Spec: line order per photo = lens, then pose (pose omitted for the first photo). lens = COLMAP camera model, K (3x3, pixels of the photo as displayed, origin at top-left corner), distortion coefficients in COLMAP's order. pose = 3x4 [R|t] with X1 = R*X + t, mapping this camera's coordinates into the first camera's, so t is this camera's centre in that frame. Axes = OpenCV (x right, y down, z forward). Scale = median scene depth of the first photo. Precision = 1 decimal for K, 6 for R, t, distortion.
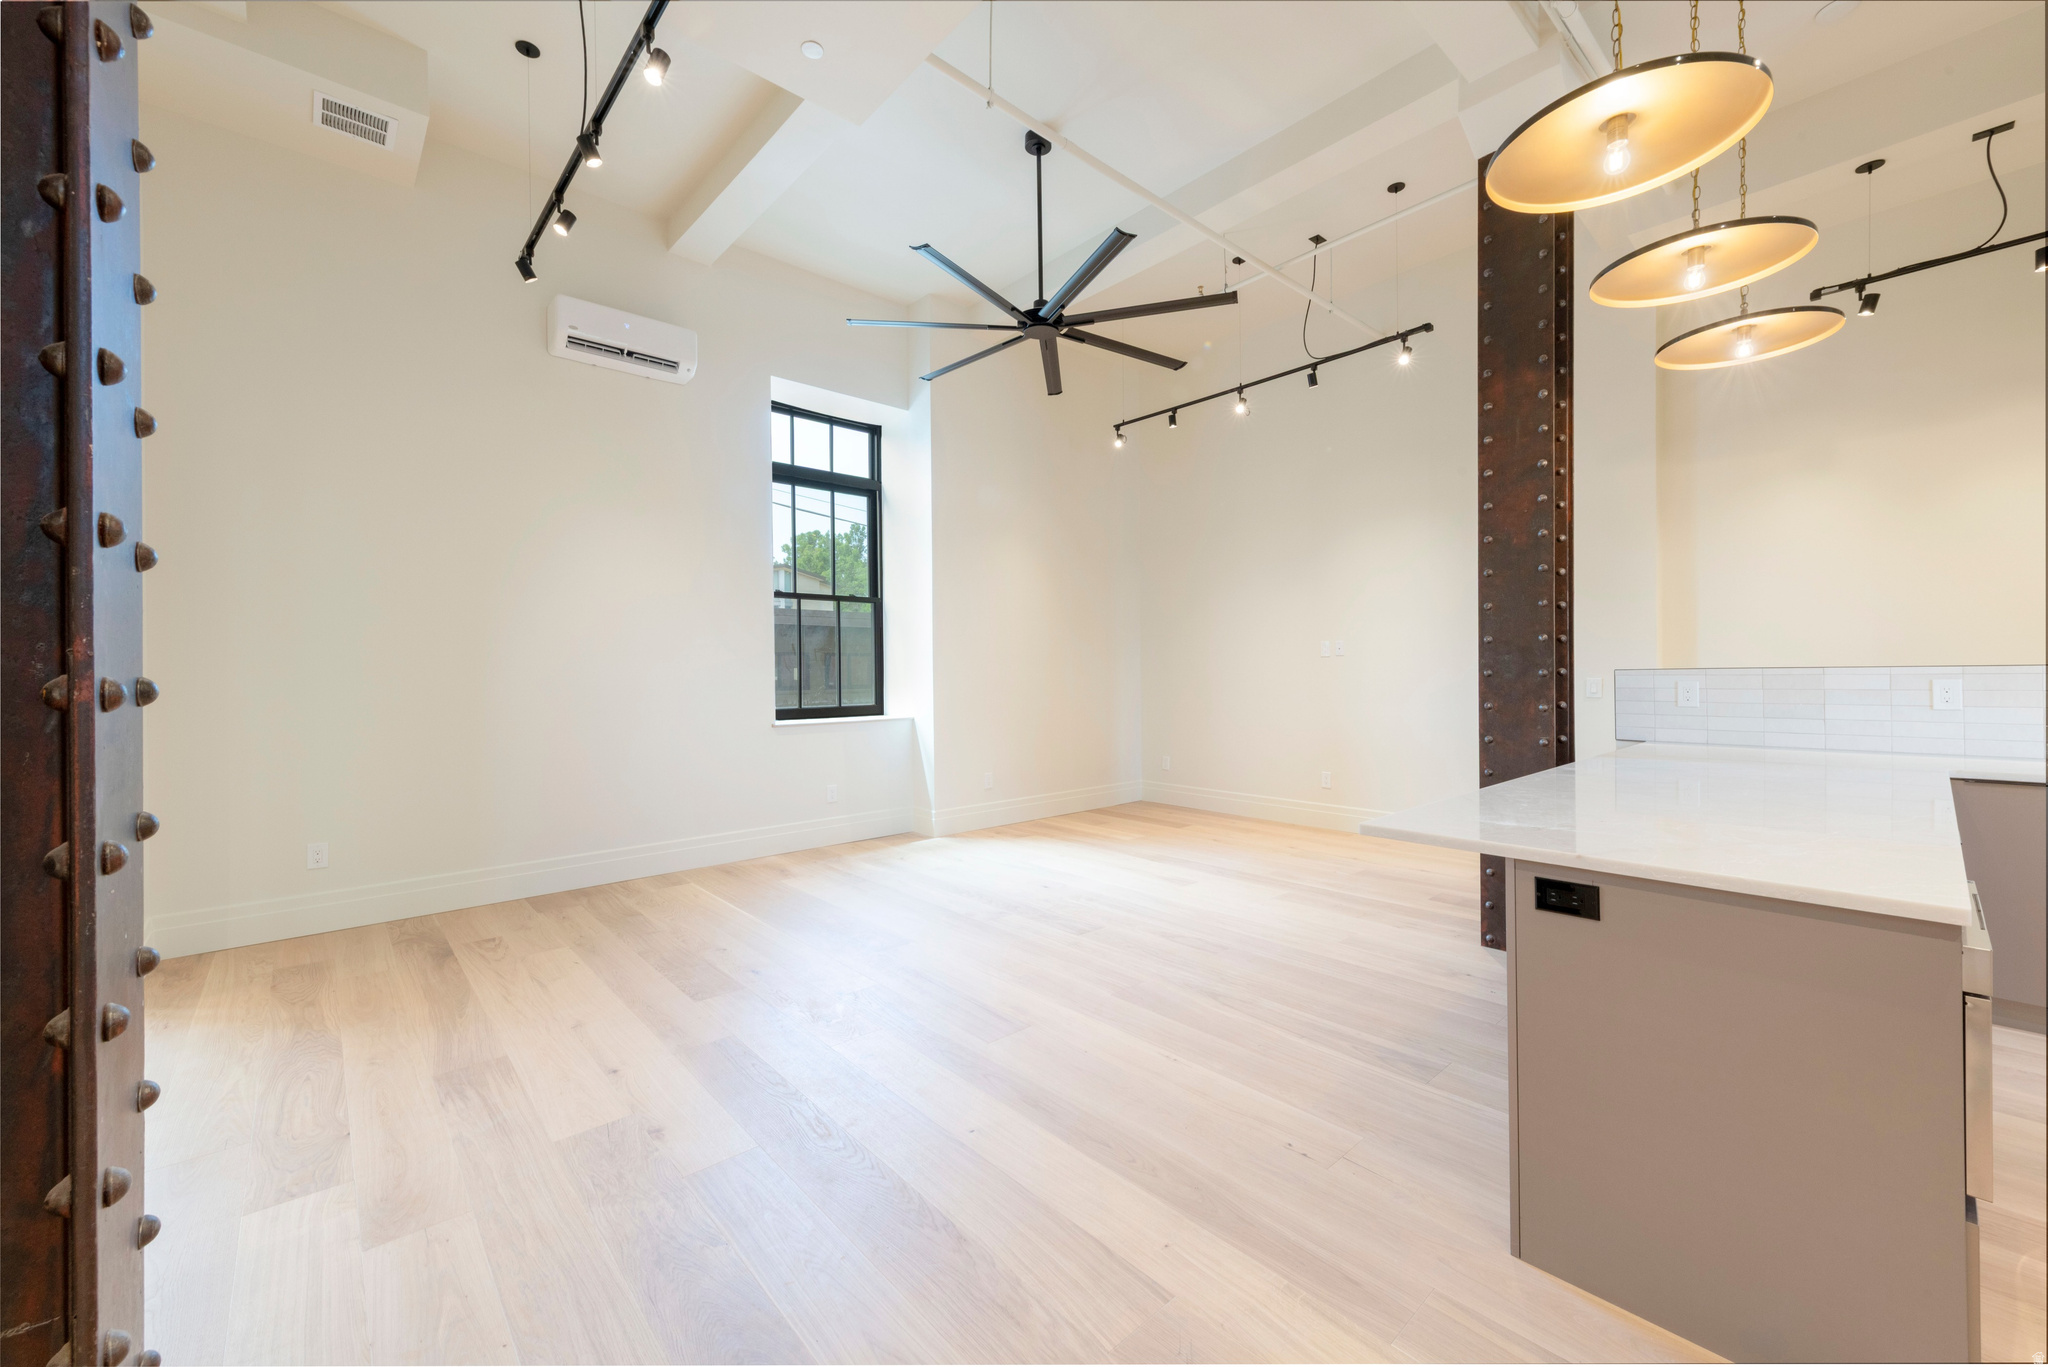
lens RADIAL K [[797.9, 0, 1026.9], [0, 797.9, 668.7], [0, 0, 1]] dist [0.012383, -0.003699]
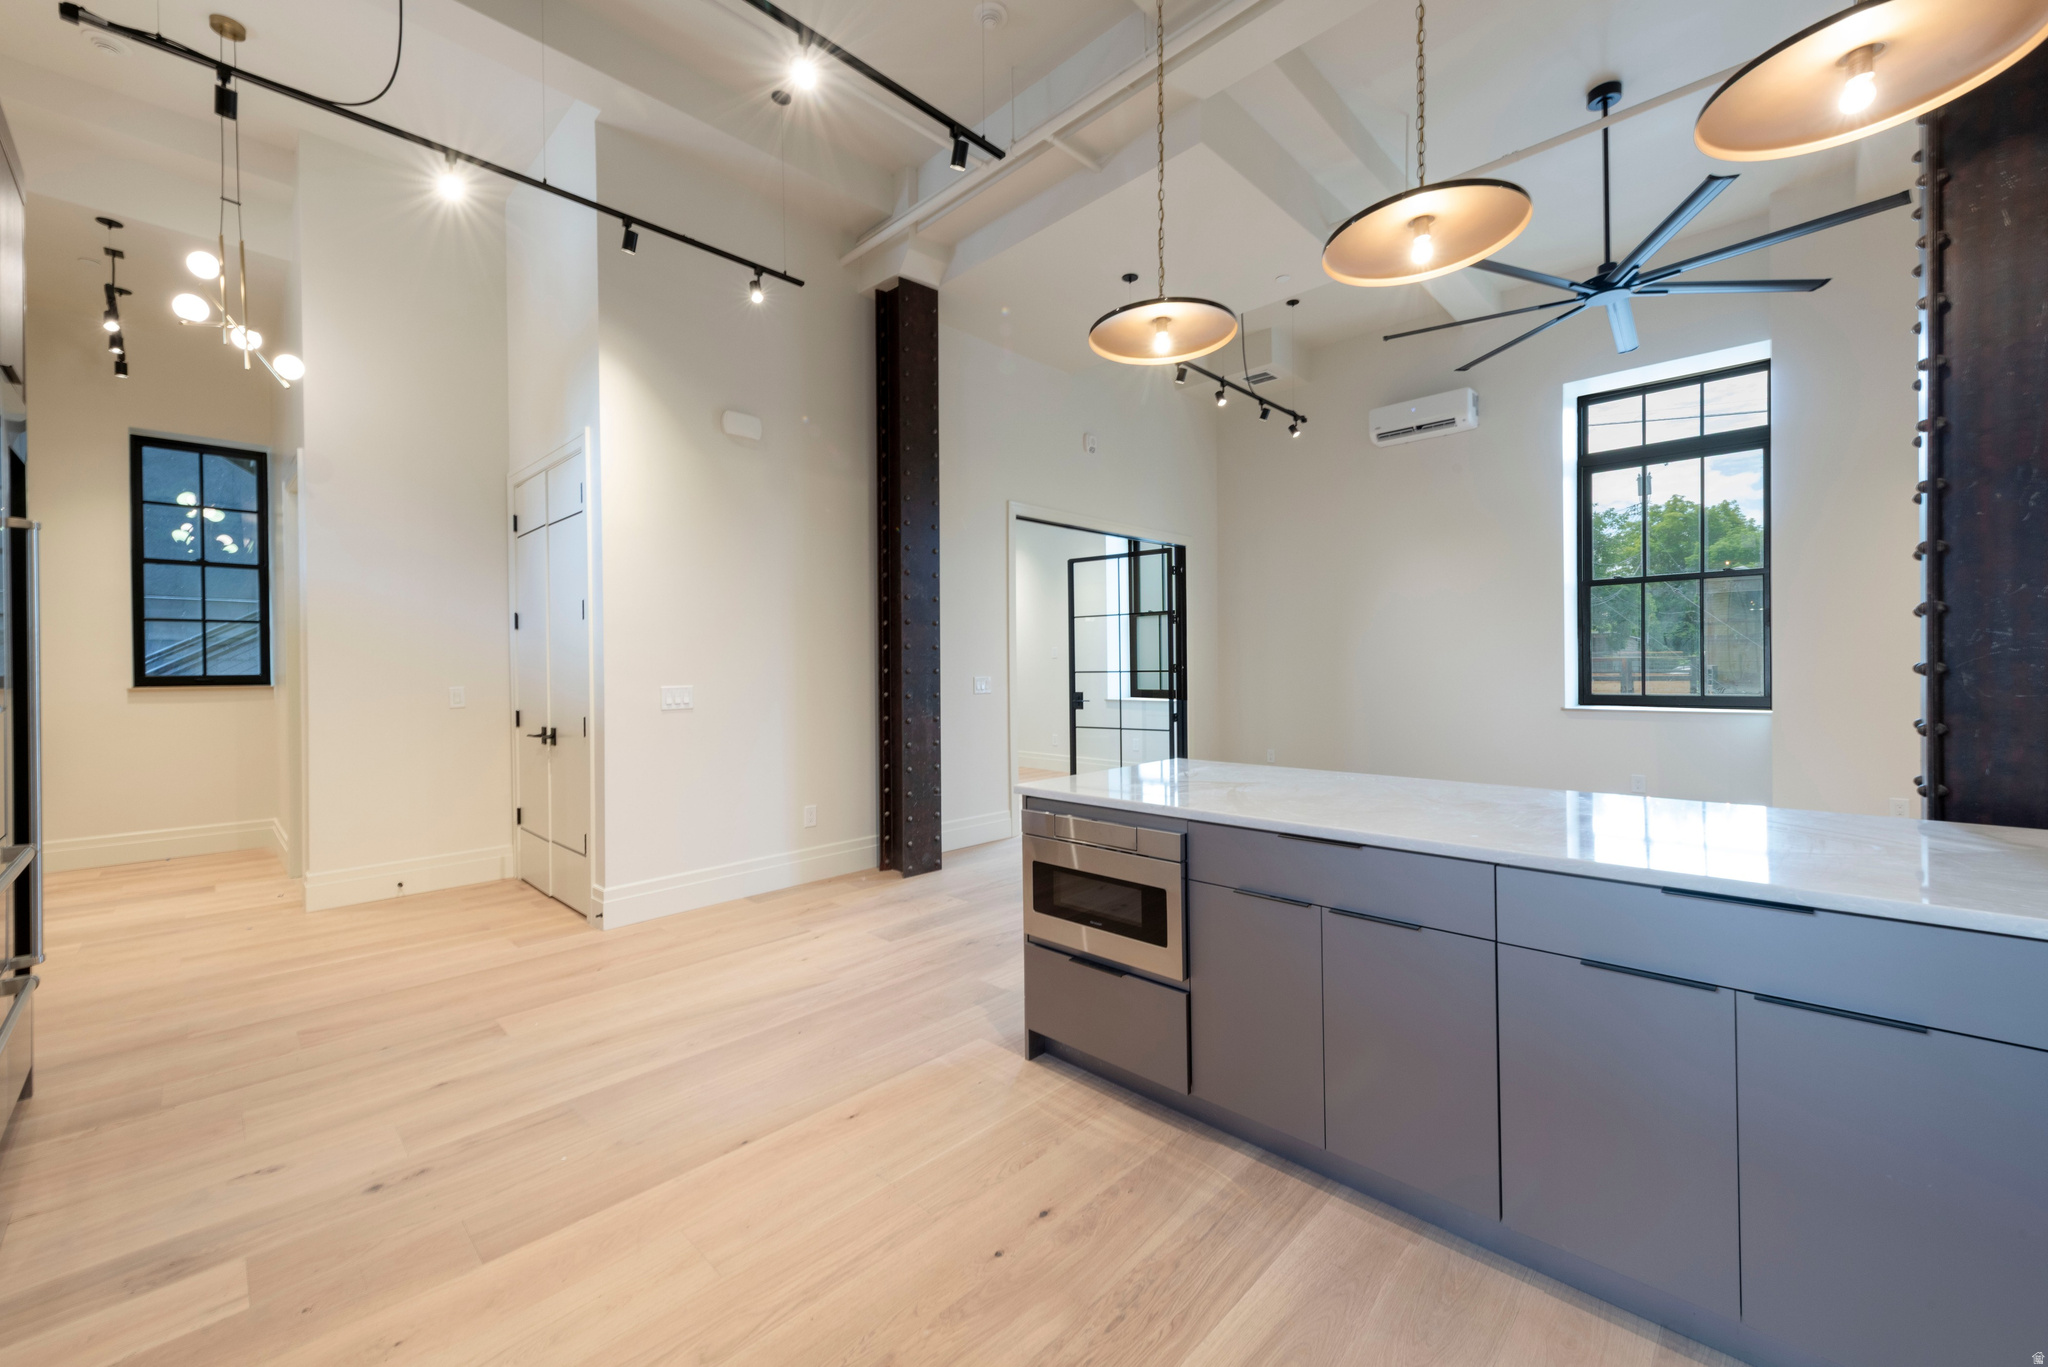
lens RADIAL K [[797.9, 0, 1011.8], [0, 797.9, 674.0], [0, 0, 1]] dist [0.012383, -0.003699]
pose [[0.065936, 0.016941, -0.997680, 1.114242], [0.017268, 0.999687, 0.018117, -0.013283], [0.997674, -0.018422, 0.065623, 0.294103]]
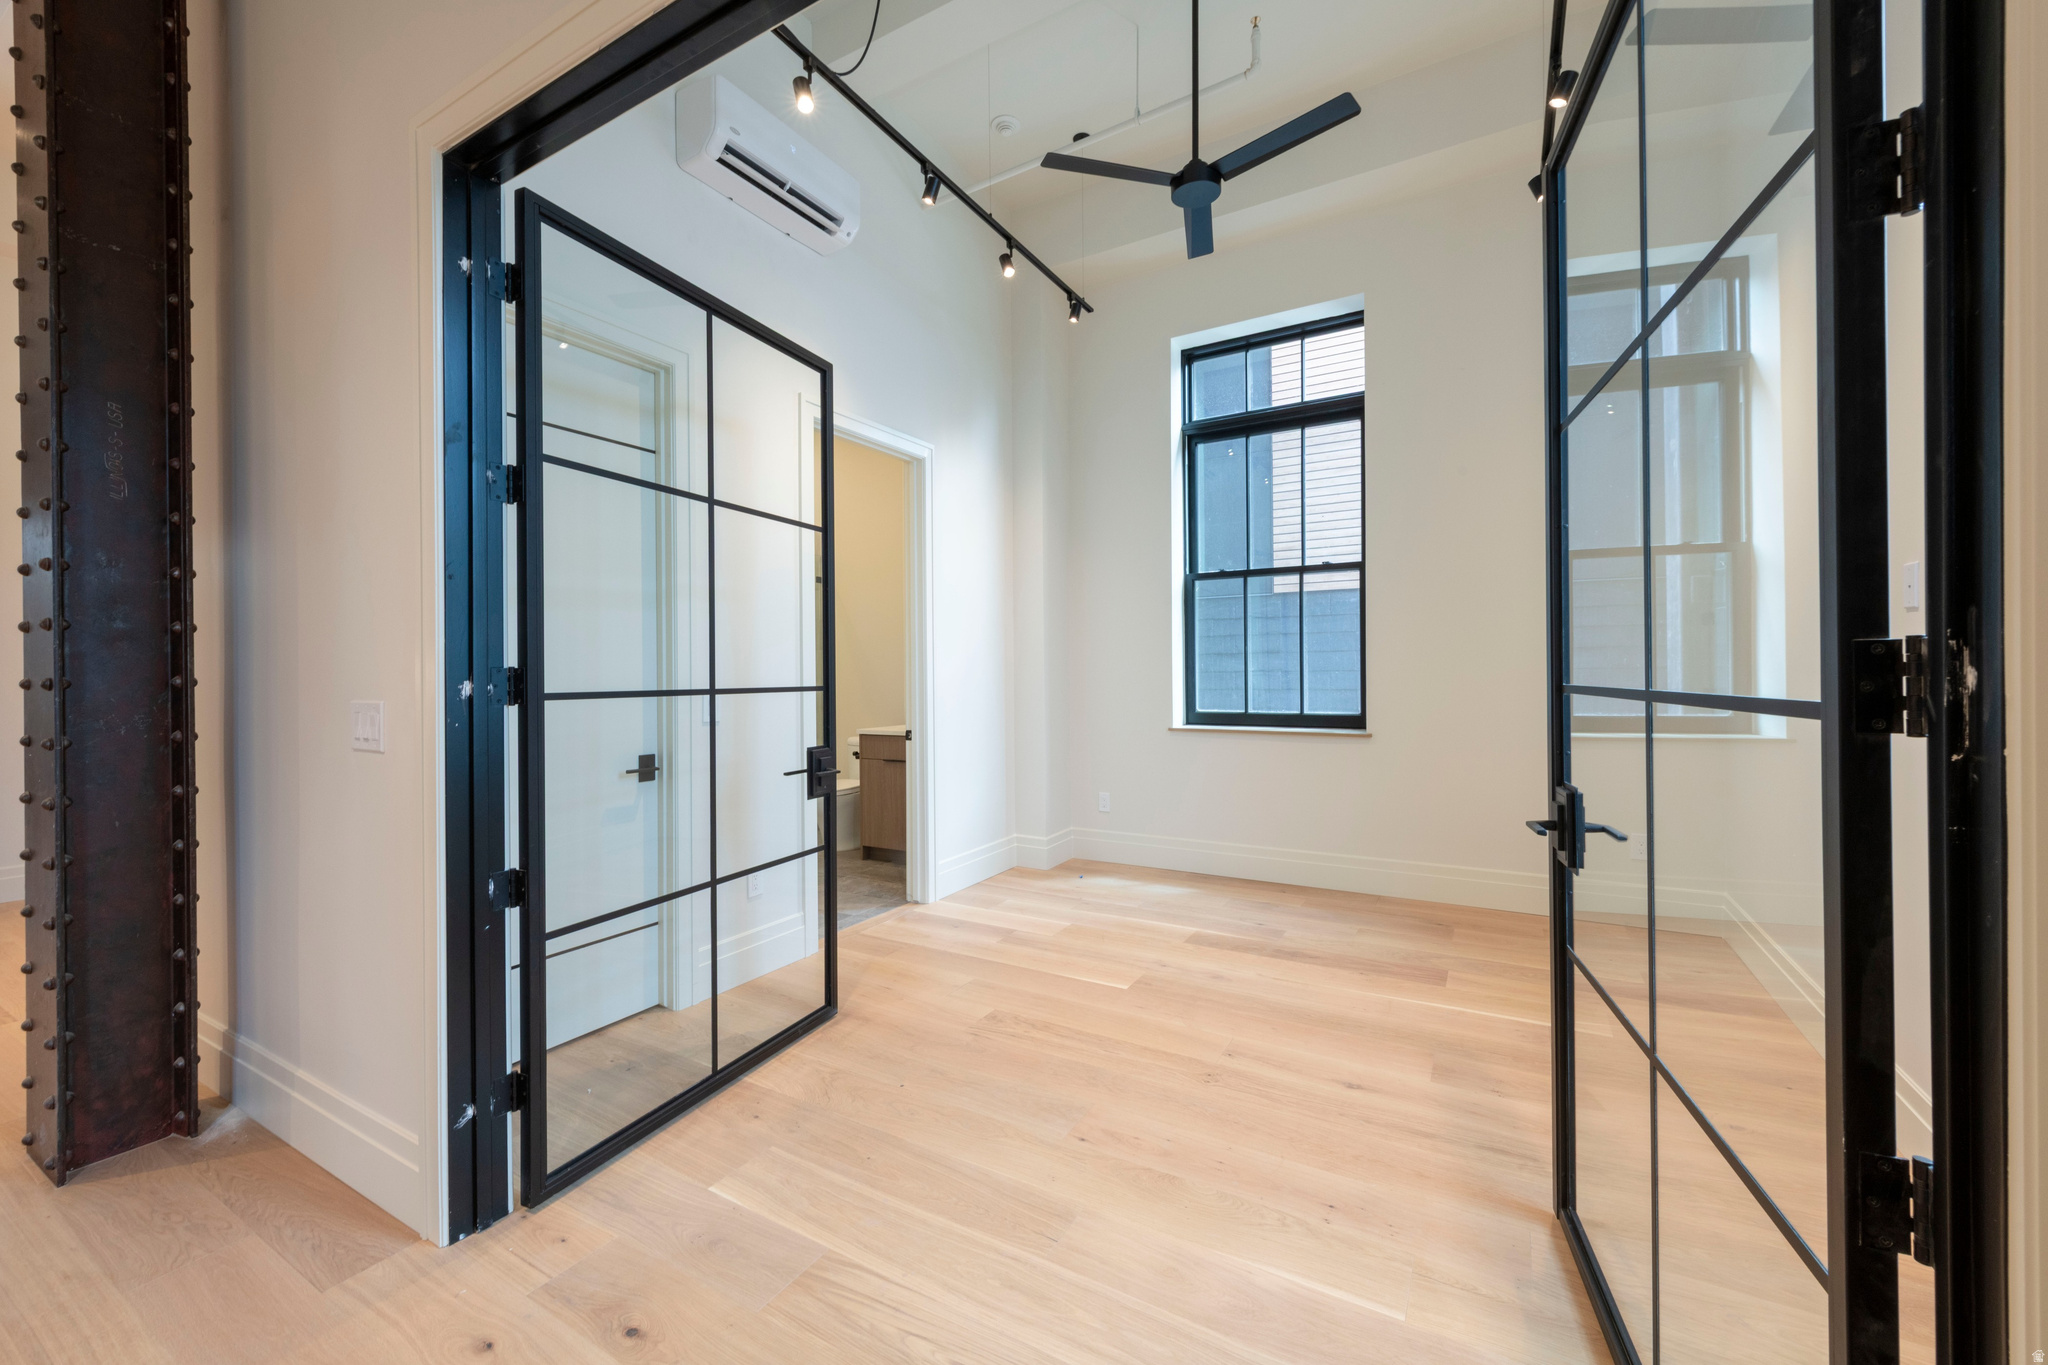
lens RADIAL K [[797.9, 0, 1026.3], [0, 797.9, 672.5], [0, 0, 1]] dist [0.012383, -0.003699]
pose [[-0.950097, 0.019079, -0.311370, -0.752905], [0.020856, 0.999780, -0.002377, 0.011388], [0.311256, -0.008752, -0.950286, 0.995784]]
